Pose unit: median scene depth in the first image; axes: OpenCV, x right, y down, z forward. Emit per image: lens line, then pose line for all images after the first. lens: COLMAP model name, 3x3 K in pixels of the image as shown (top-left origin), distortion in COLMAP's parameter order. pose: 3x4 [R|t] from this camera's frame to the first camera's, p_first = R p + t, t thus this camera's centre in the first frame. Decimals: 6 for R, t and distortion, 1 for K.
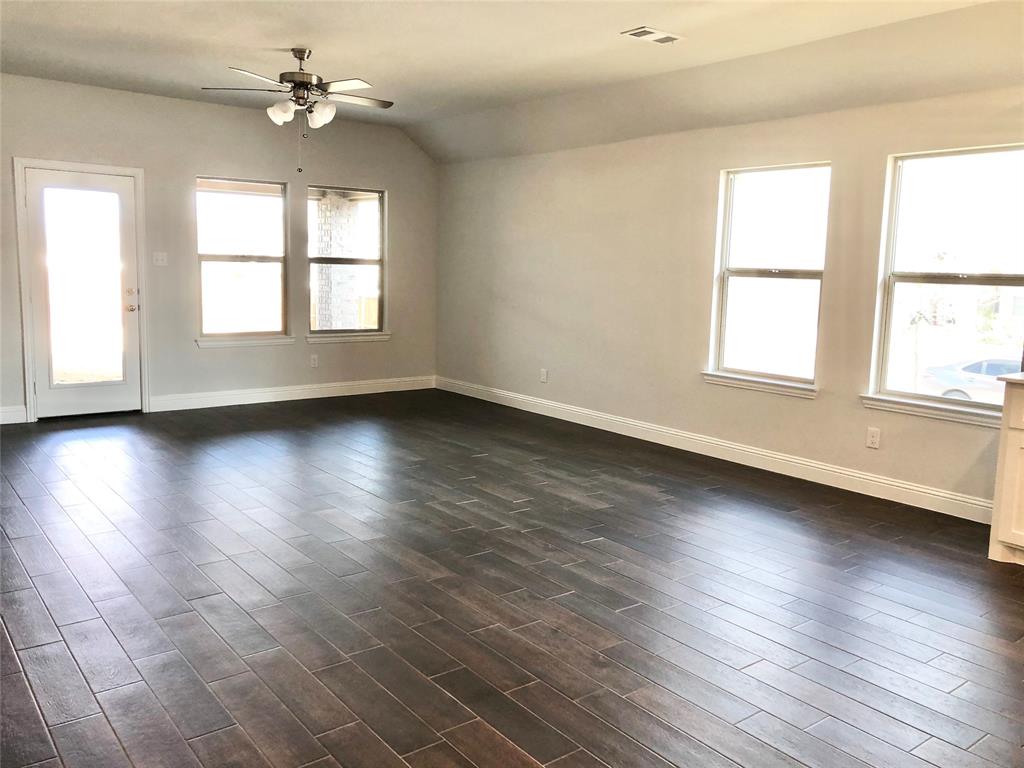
lens RADIAL K [[834.2, 0, 523.6], [0, 834.2, 373.1], [0, 0, 1]] dist [0.066356, -0.090486]
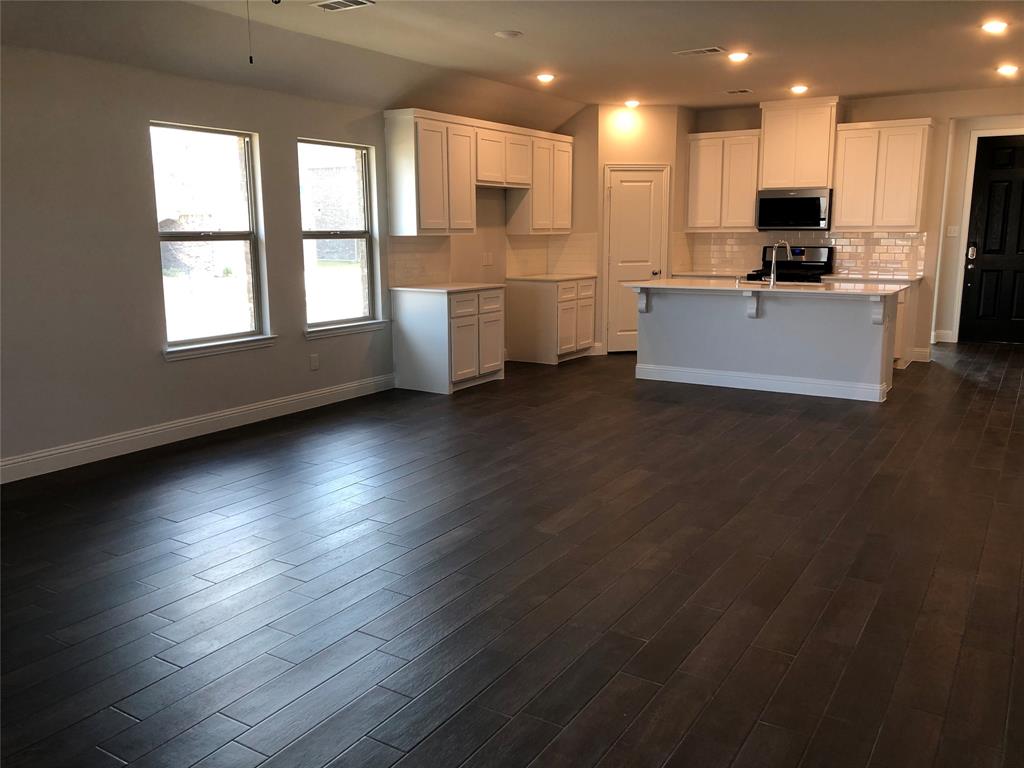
lens RADIAL K [[834.2, 0, 513.2], [0, 834.2, 382.0], [0, 0, 1]] dist [0.066356, -0.090486]
pose [[-0.347298, -0.189081, 0.918495, -0.788560], [0.125083, 0.961369, 0.245203, -0.154695], [-0.929375, 0.200046, -0.310231, 1.027232]]
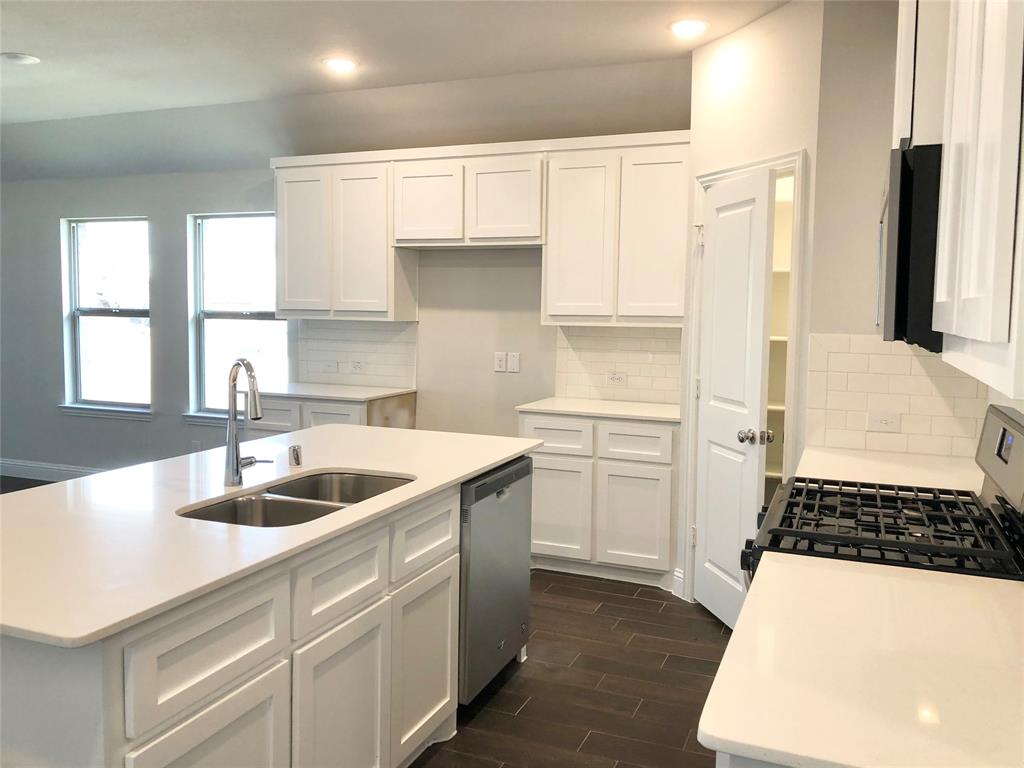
lens RADIAL K [[834.2, 0, 514.0], [0, 834.2, 376.0], [0, 0, 1]] dist [0.066356, -0.090486]
pose [[0.863350, -0.049061, 0.502215, 0.192307], [0.072841, 0.996955, -0.027829, 0.036164], [-0.499320, 0.060608, 0.864295, -0.235112]]
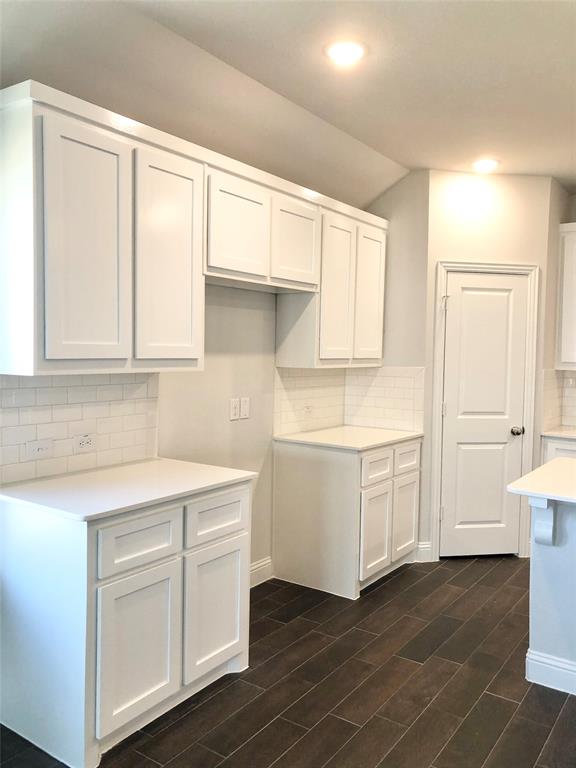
lens RADIAL K [[625.6, 0, 298.3], [0, 625.6, 376.9], [0, 0, 1]] dist [0.066356, -0.090486]
pose [[-0.309347, -0.070246, 0.948351, 0.015046], [0.103965, 0.988792, 0.107154, -0.101132], [-0.945249, 0.131743, -0.298576, 0.692313]]
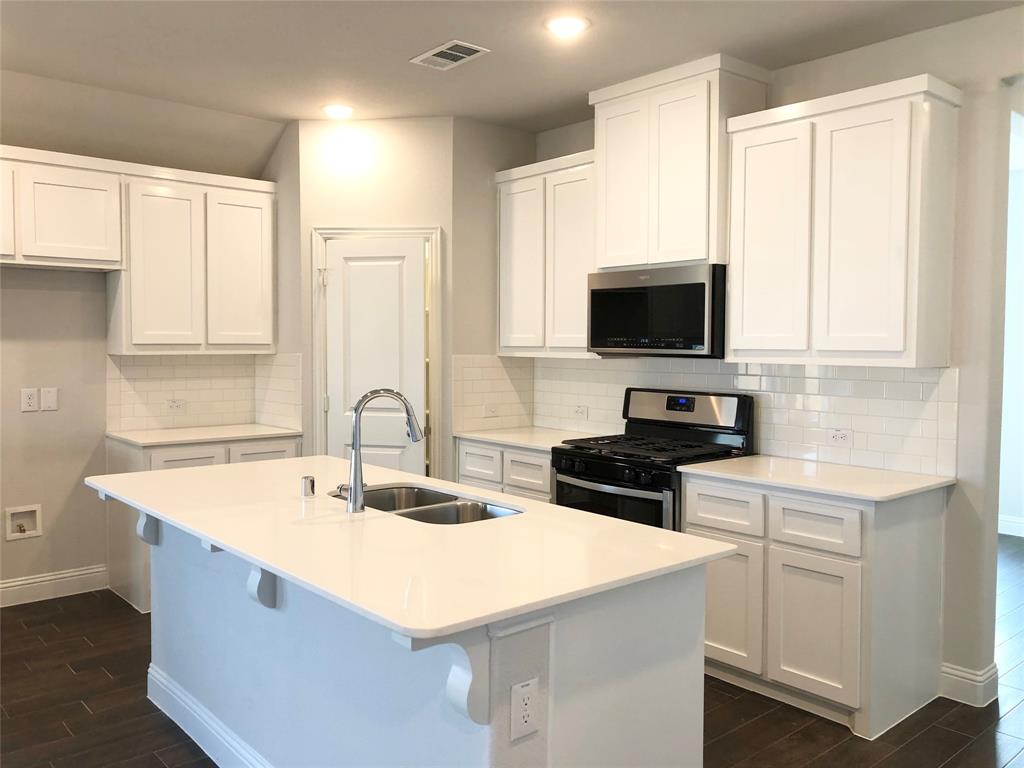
lens RADIAL K [[834.2, 0, 511.9], [0, 834.2, 375.1], [0, 0, 1]] dist [0.066356, -0.090486]
pose [[-0.054226, -0.064164, 0.996465, -0.175282], [0.129118, 0.989105, 0.070716, -0.026560], [-0.990146, 0.132496, -0.045350, 0.148966]]
